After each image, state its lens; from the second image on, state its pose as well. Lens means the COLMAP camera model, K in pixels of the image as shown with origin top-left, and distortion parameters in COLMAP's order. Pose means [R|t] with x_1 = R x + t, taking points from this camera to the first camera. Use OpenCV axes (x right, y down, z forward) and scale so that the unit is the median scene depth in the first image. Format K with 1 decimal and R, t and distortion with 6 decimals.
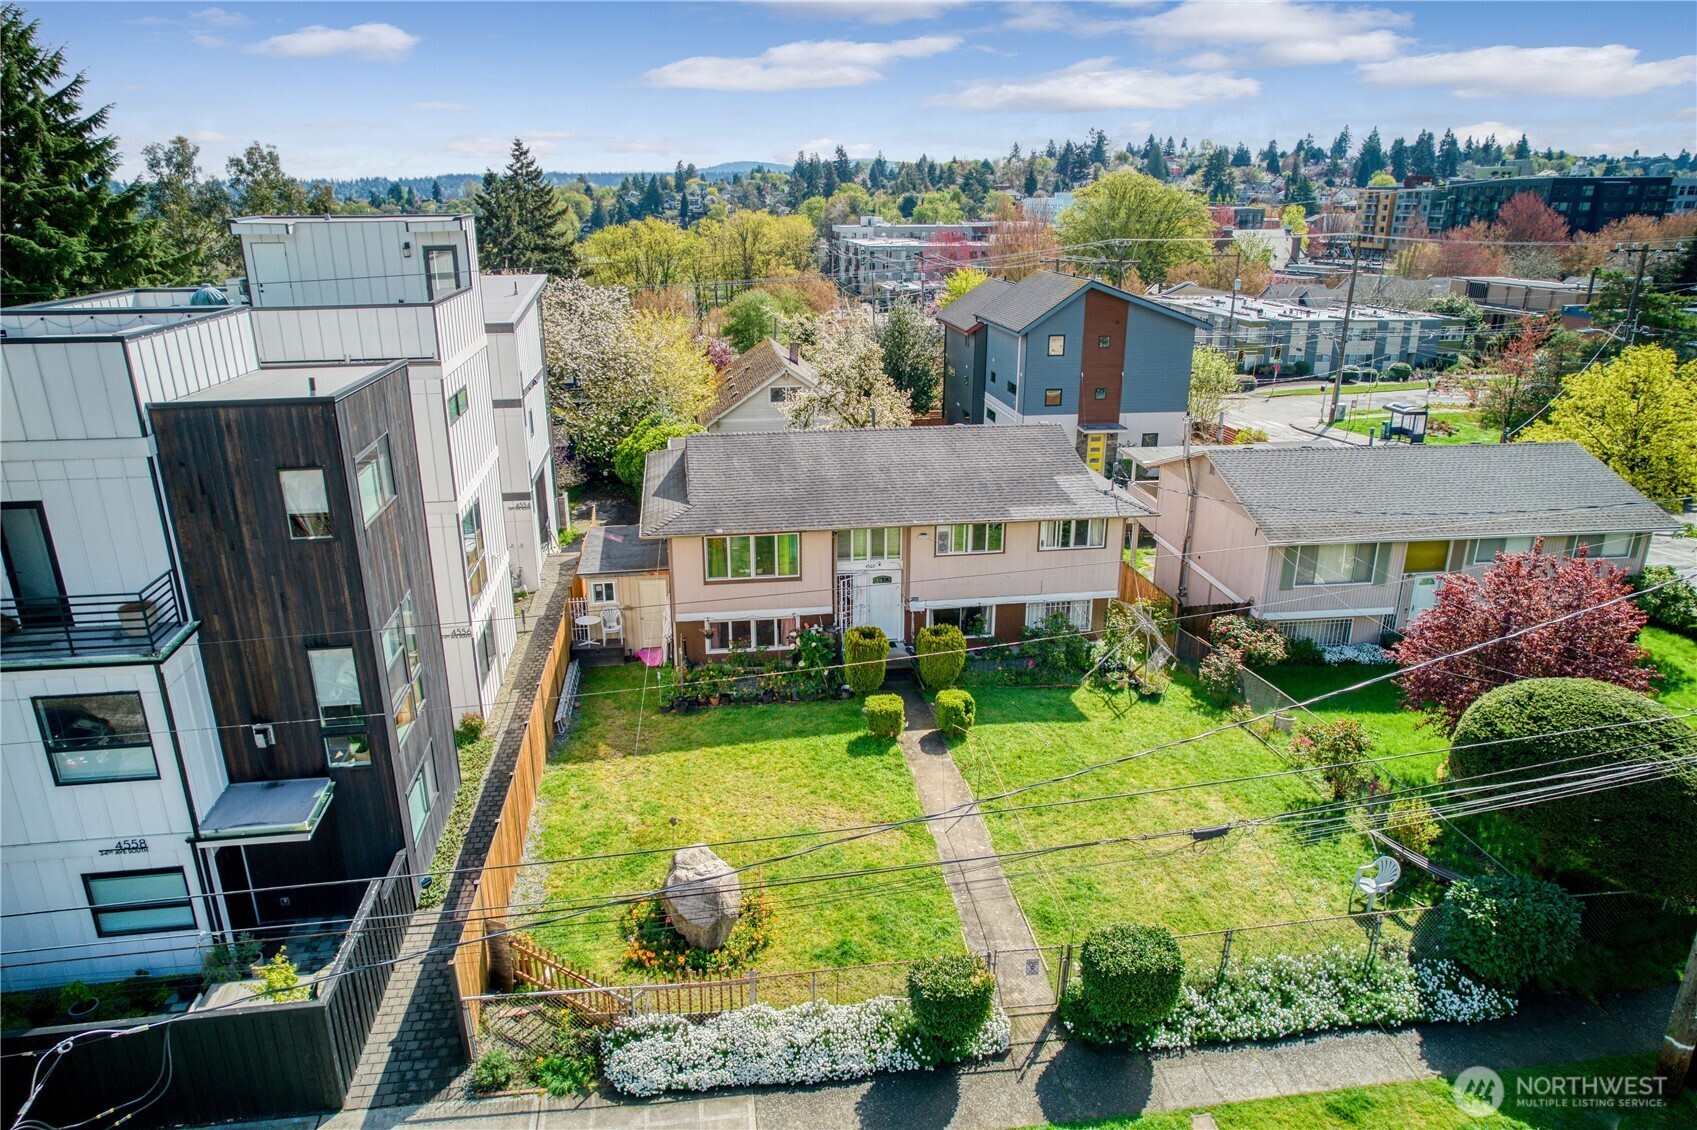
lens RADIAL K [[1075.6, 0, 848.5], [0, 1075.6, 565.0], [0, 0, 1]] dist [-0.037392, 0.001039]
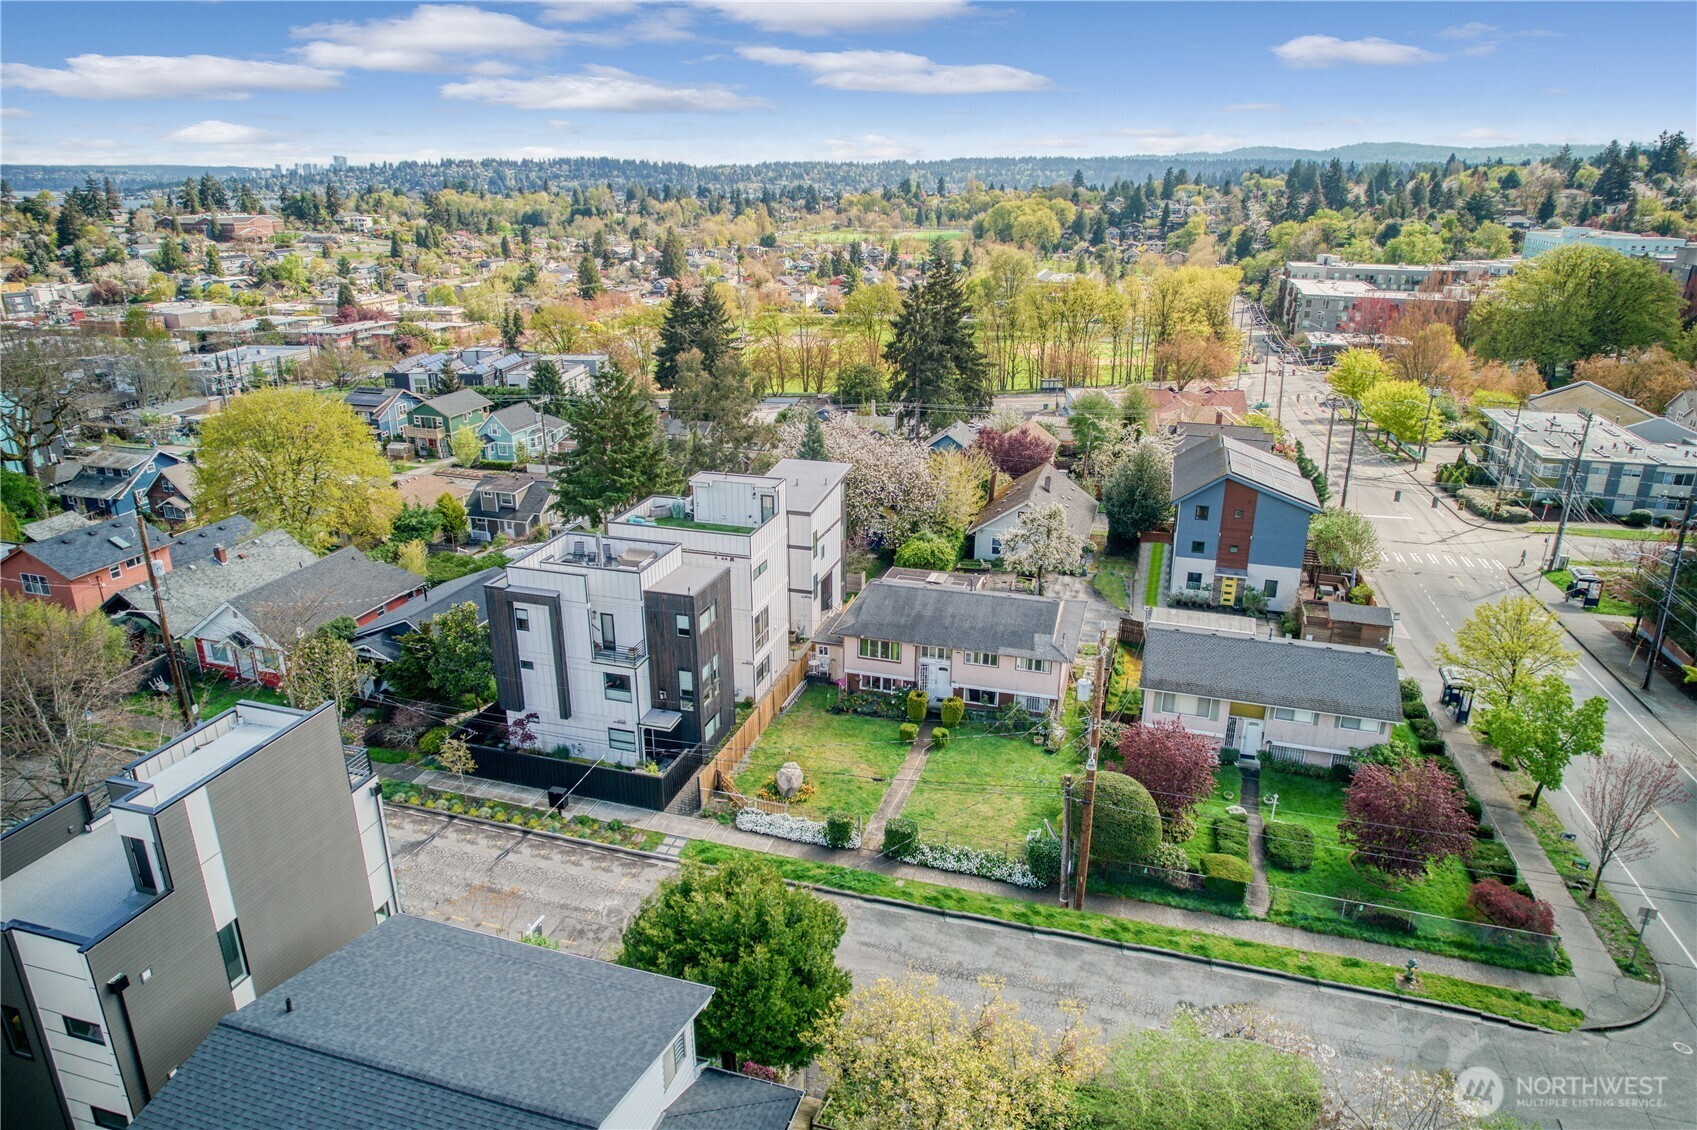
lens RADIAL K [[1075.6, 0, 848.5], [0, 1075.6, 565.0], [0, 0, 1]] dist [-0.037392, 0.001039]
pose [[0.905659, 0.144807, -0.398513, 0.674925], [-0.139922, 0.989293, 0.041491, -0.250519], [0.400255, 0.018184, 0.916224, -0.987166]]
